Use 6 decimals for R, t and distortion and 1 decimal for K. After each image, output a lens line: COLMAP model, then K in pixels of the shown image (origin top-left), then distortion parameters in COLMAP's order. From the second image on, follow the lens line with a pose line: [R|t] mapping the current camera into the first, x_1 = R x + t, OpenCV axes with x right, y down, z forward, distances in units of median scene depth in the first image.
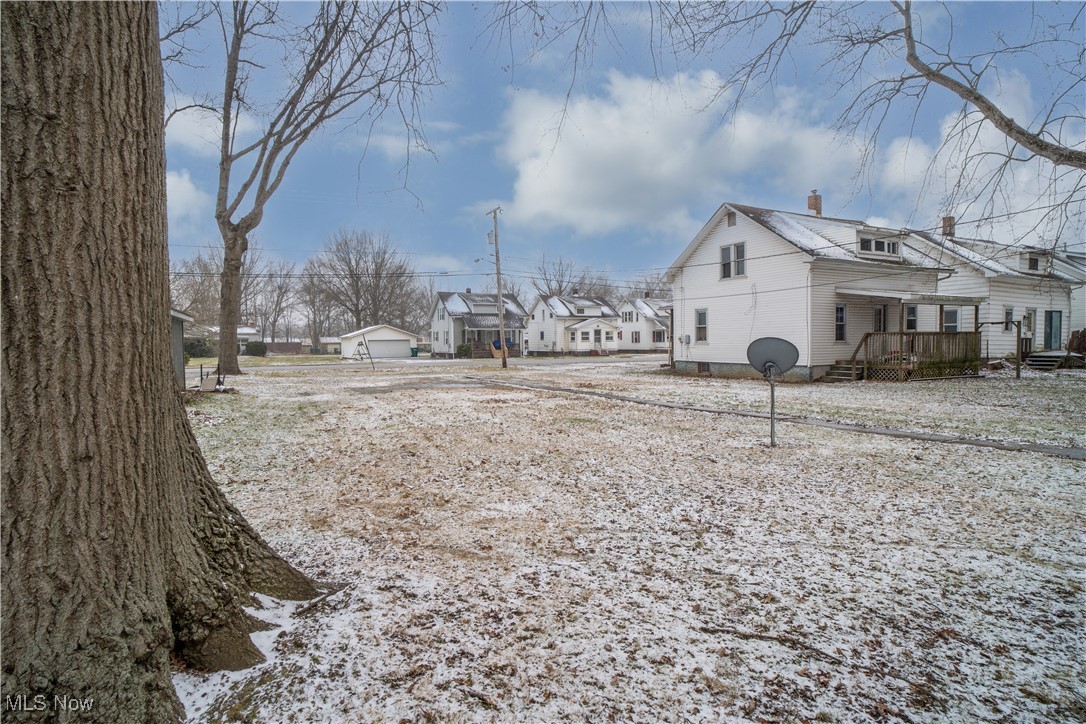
lens RADIAL K [[571.7, 0, 544.0], [0, 571.7, 363.9], [0, 0, 1]] dist [-0.050226, 0.025434]
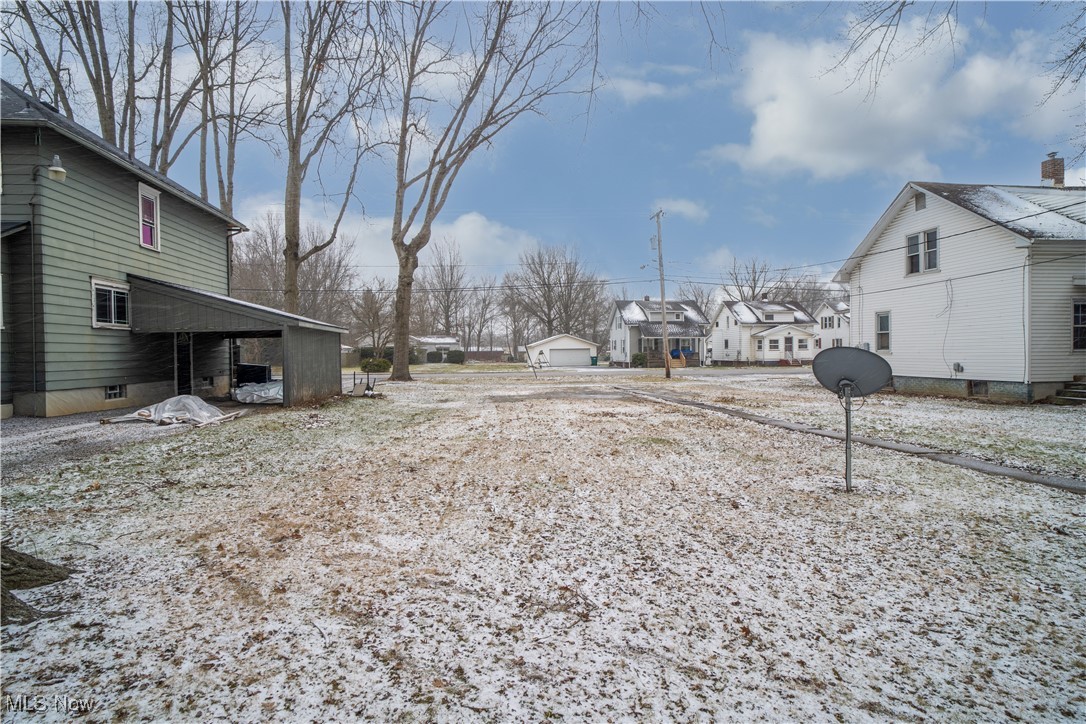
lens RADIAL K [[571.7, 0, 542.7], [0, 571.7, 362.7], [0, 0, 1]] dist [-0.050226, 0.025434]
pose [[0.937509, 0.006670, -0.347898, 0.096062], [-0.012579, 0.999812, -0.014728, -0.003251], [0.347734, 0.018184, 0.937417, 0.053101]]
